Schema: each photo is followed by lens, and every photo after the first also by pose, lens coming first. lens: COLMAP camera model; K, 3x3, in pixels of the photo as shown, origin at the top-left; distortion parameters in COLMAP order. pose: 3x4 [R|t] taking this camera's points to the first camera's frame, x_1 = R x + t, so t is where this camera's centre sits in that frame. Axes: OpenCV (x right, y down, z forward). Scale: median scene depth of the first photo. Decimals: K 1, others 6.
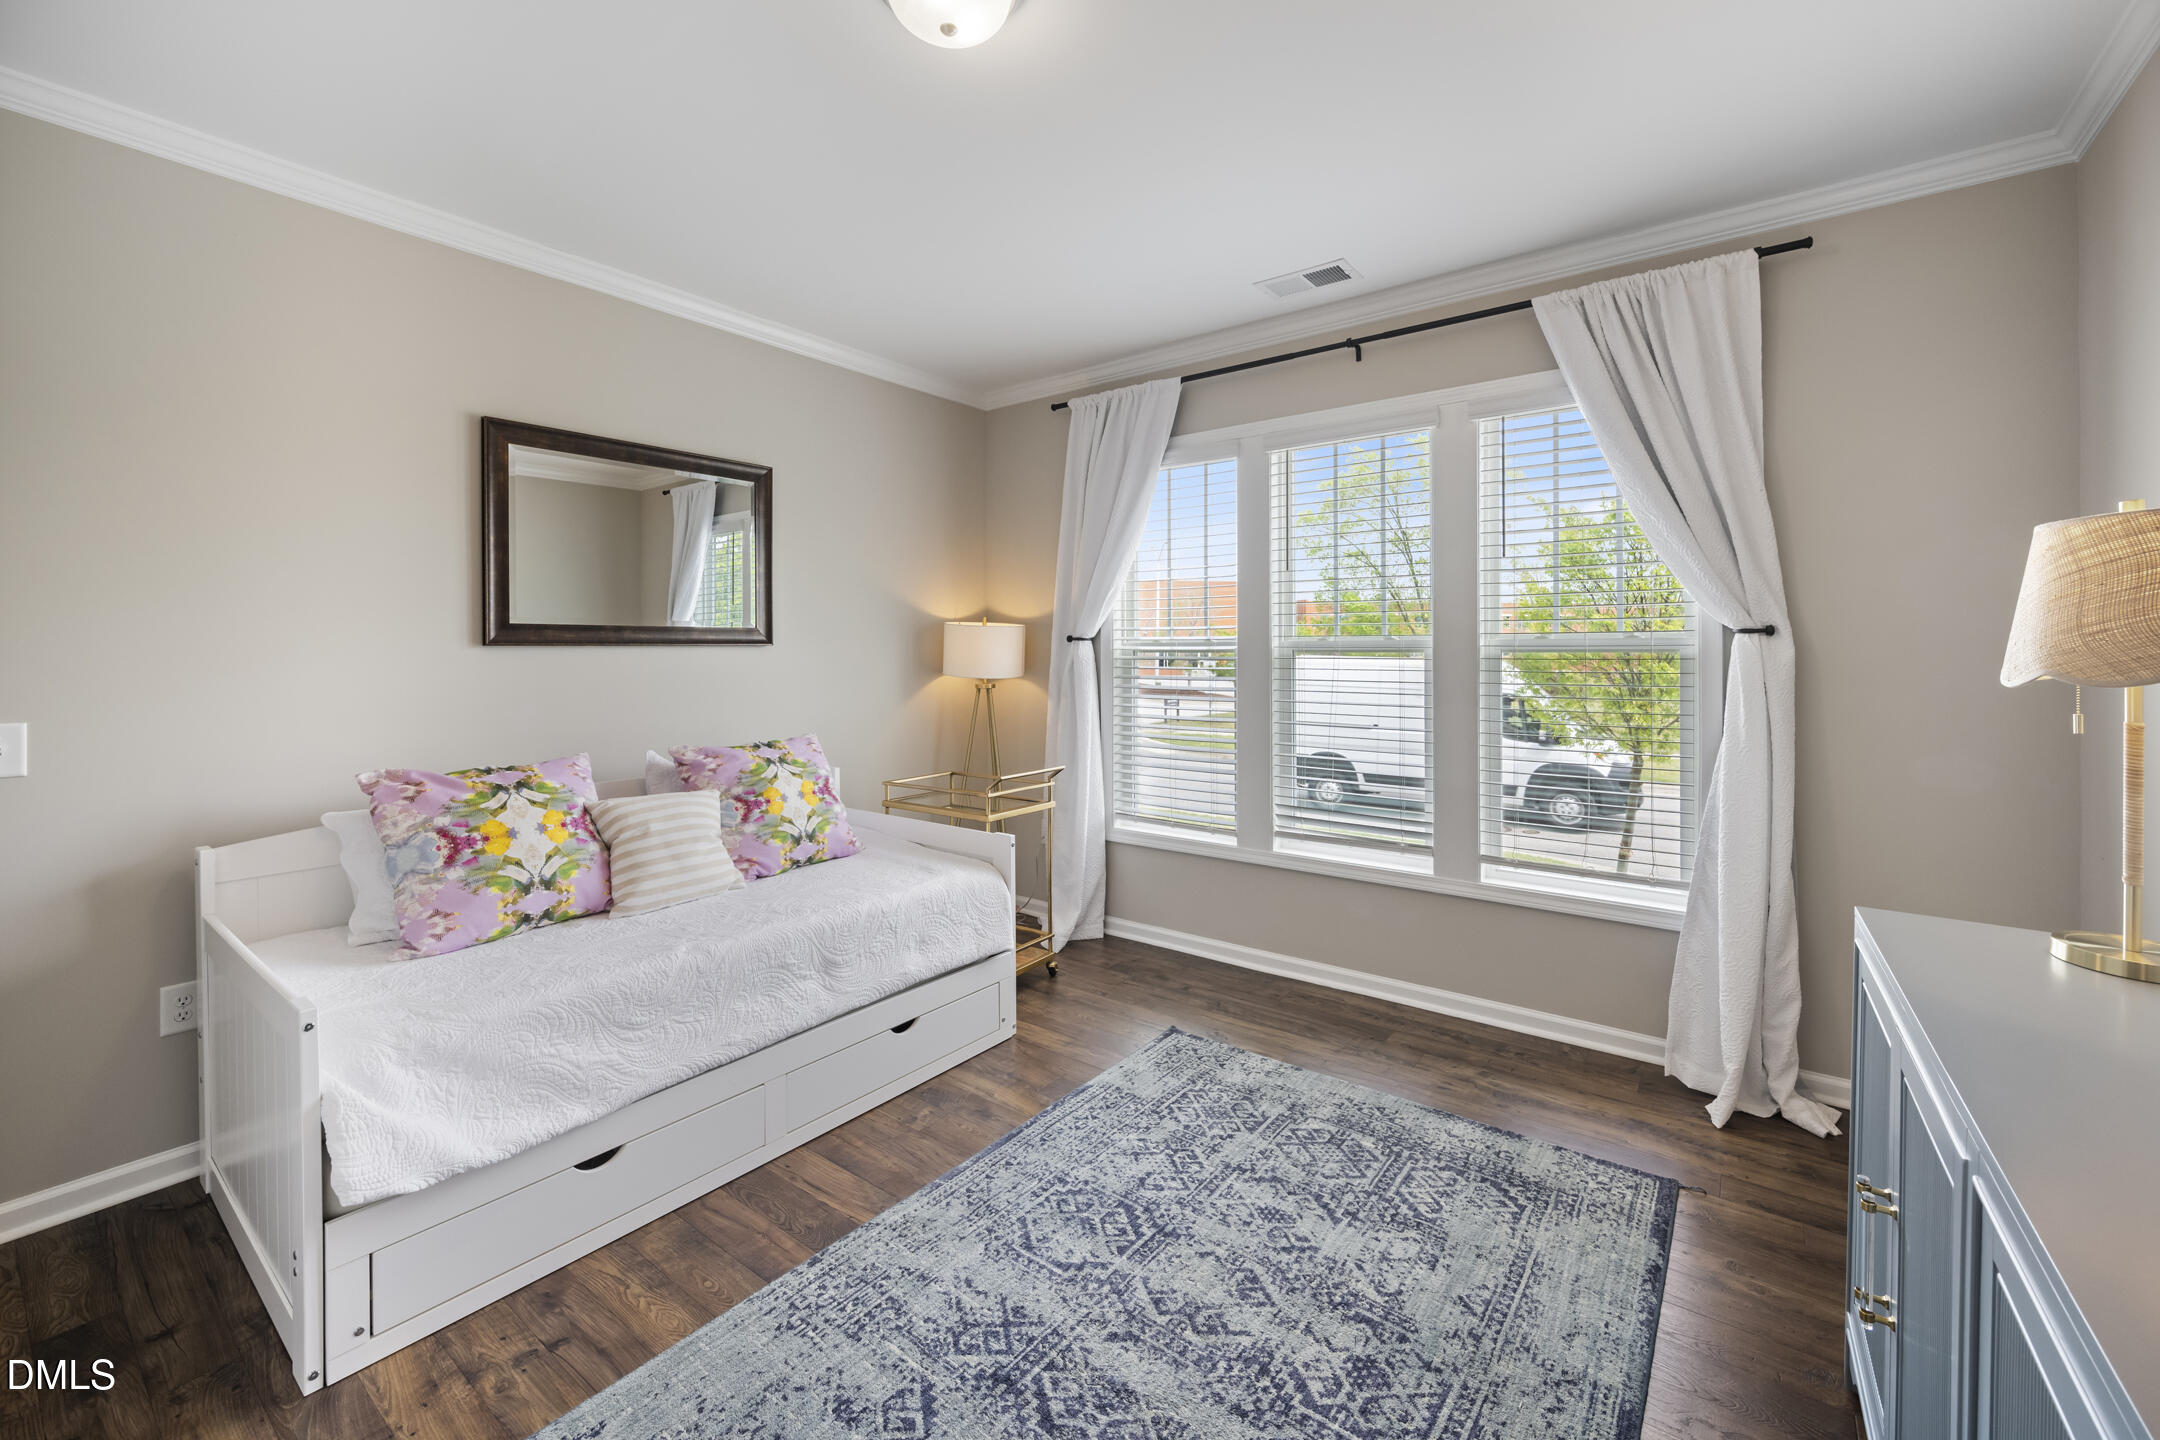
lens RADIAL K [[878.2, 0, 1088.7], [0, 878.2, 655.4], [0, 0, 1]] dist [-0.001408, 0.000390]
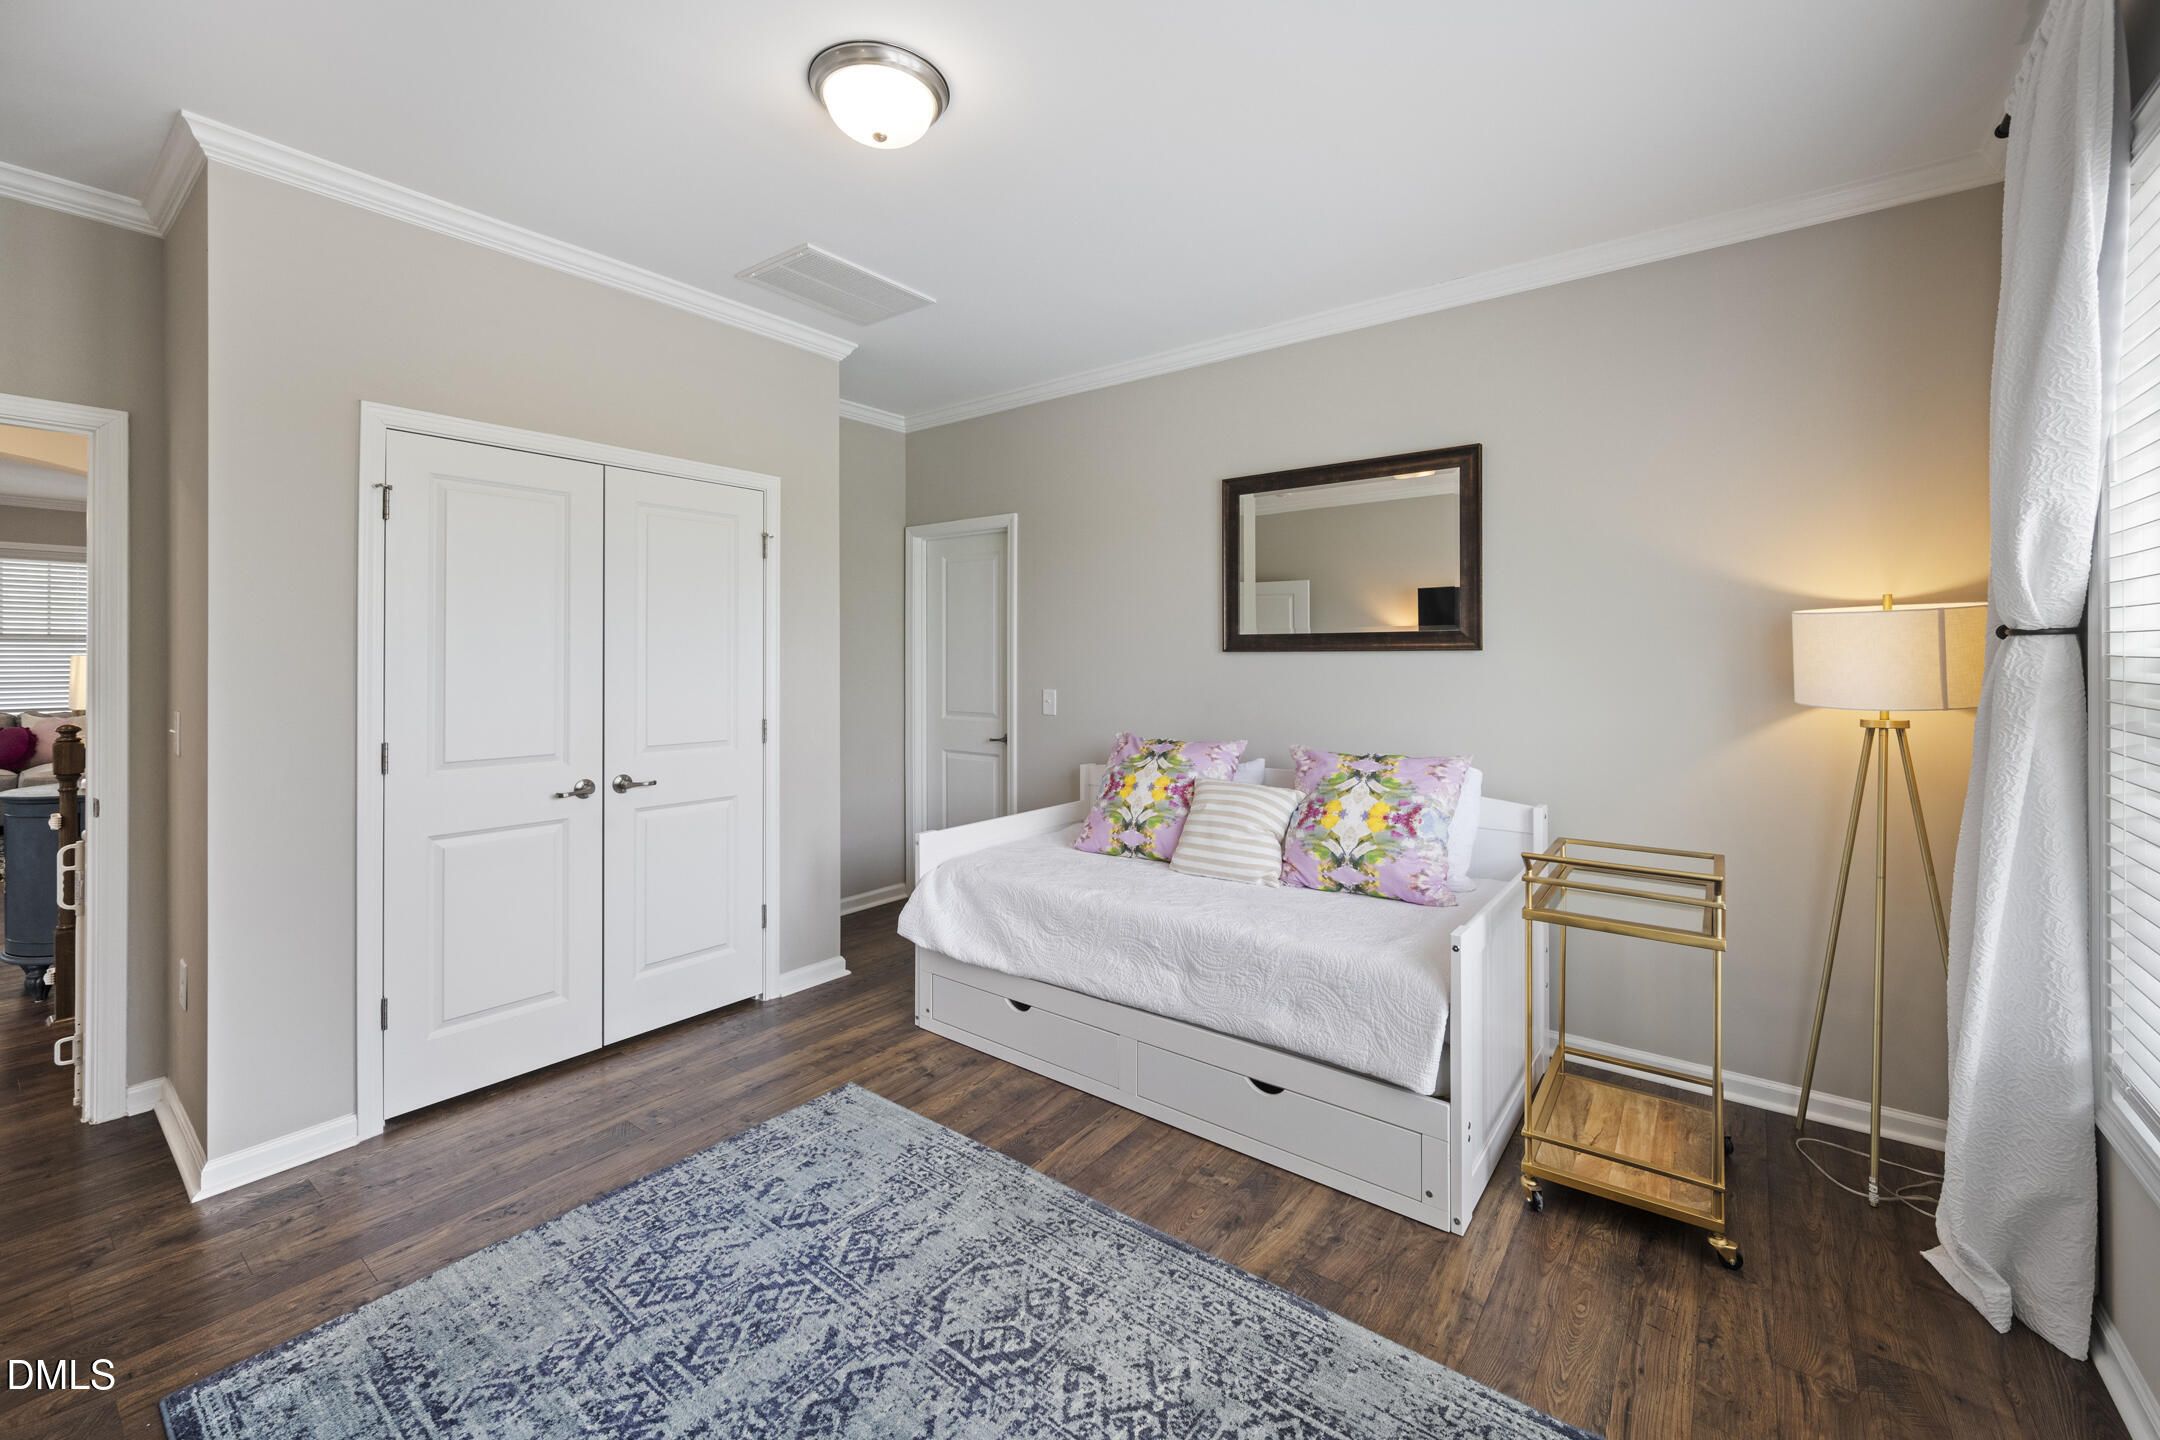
lens RADIAL K [[878.2, 0, 1093.9], [0, 878.2, 656.2], [0, 0, 1]] dist [-0.001408, 0.000390]
pose [[-0.000057, 0.004513, -0.999990, 0.810017], [-0.004568, 0.999979, 0.004513, -0.012159], [0.999990, 0.004568, -0.000037, 1.009466]]
